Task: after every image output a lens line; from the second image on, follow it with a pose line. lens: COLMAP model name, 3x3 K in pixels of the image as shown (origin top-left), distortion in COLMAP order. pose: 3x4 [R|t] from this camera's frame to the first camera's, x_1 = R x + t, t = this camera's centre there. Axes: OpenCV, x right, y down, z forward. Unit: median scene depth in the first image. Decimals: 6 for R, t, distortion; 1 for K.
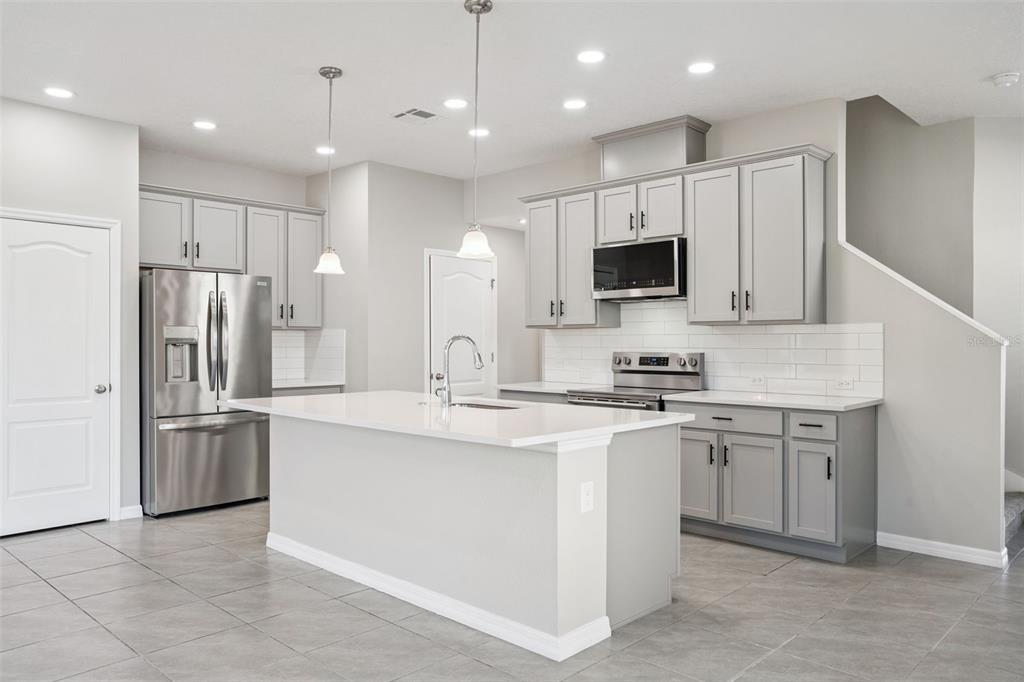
lens RADIAL K [[754.2, 0, 492.2], [0, 754.2, 334.3], [0, 0, 1]] dist [-0.007807, -0.001559]
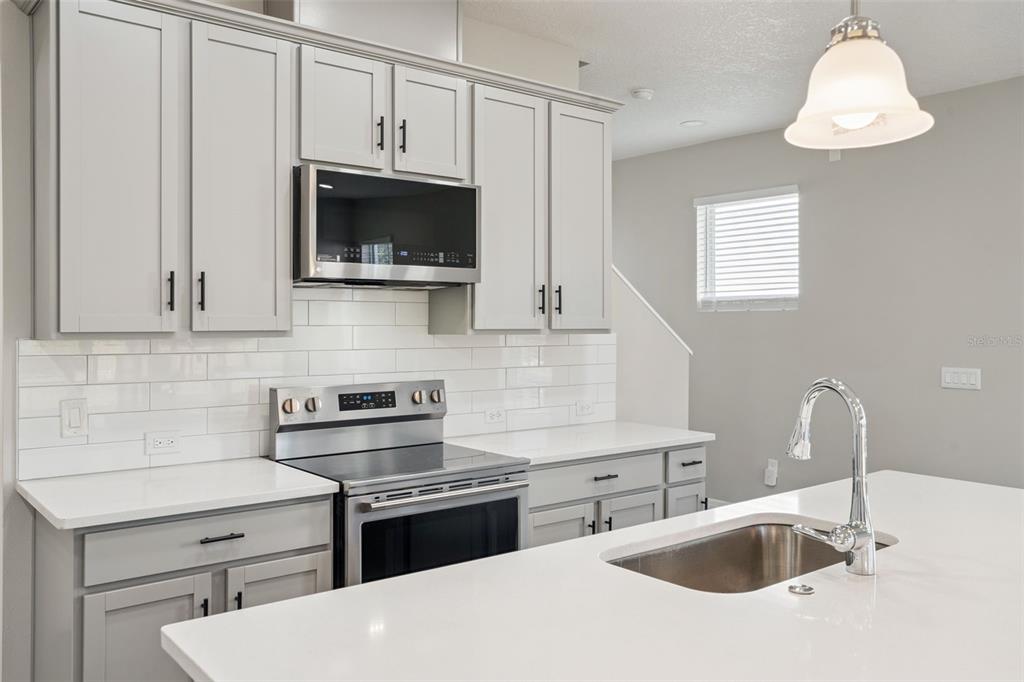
lens RADIAL K [[832.8, 0, 522.7], [0, 832.8, 321.8], [0, 0, 1]] dist [-0.011076, 0.003347]
pose [[0.107765, 0.007284, 0.994150, -0.371097], [-0.007558, 0.999950, -0.006508, -0.017503], [-0.994148, -0.006813, 0.107814, 0.847035]]
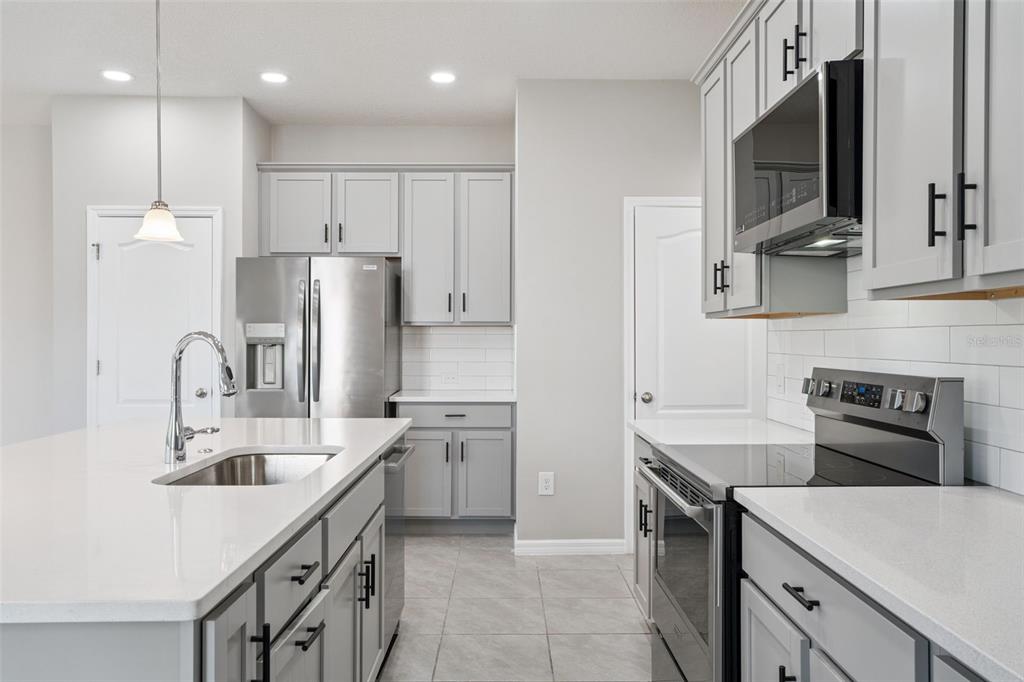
lens RADIAL K [[754.2, 0, 503.2], [0, 754.2, 343.3], [0, 0, 1]] dist [-0.007807, -0.001559]
pose [[0.699342, 0.005072, -0.714770, 0.376255], [0.004466, 0.999924, 0.011466, 0.003392], [0.714774, -0.011211, 0.699266, 0.596099]]
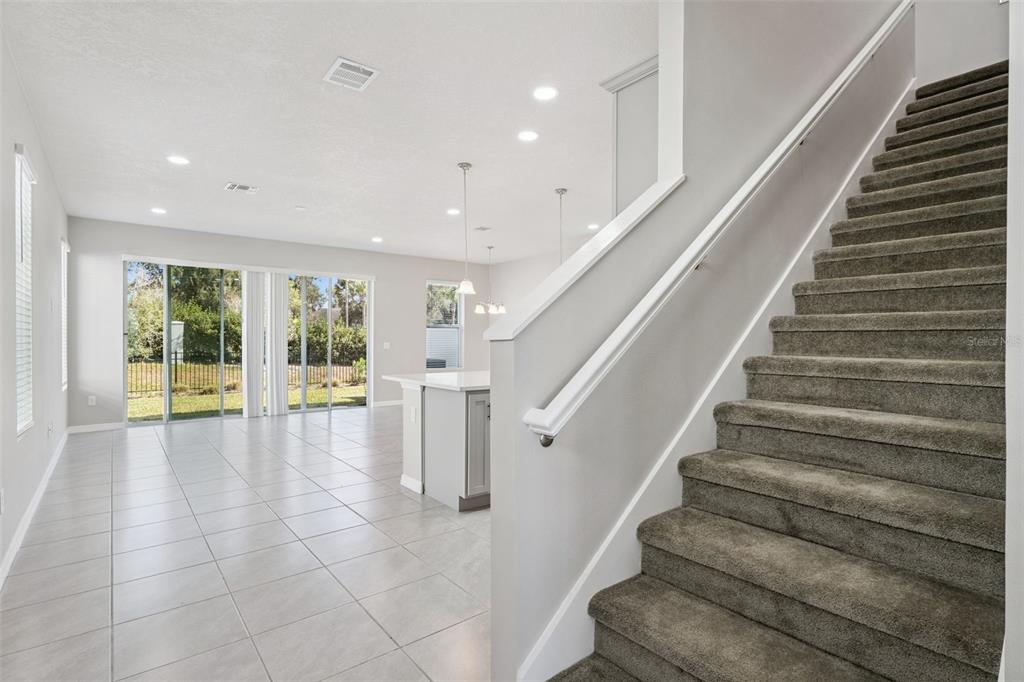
lens RADIAL K [[493.5, 0, 508.1], [0, 493.5, 341.0], [0, 0, 1]] dist [0.018735, -0.000562]
pose [[-0.121945, 0.005679, -0.992521, 0.798558], [0.000234, 0.999984, 0.005693, 0.009322], [0.992537, 0.000462, -0.121945, 0.811520]]
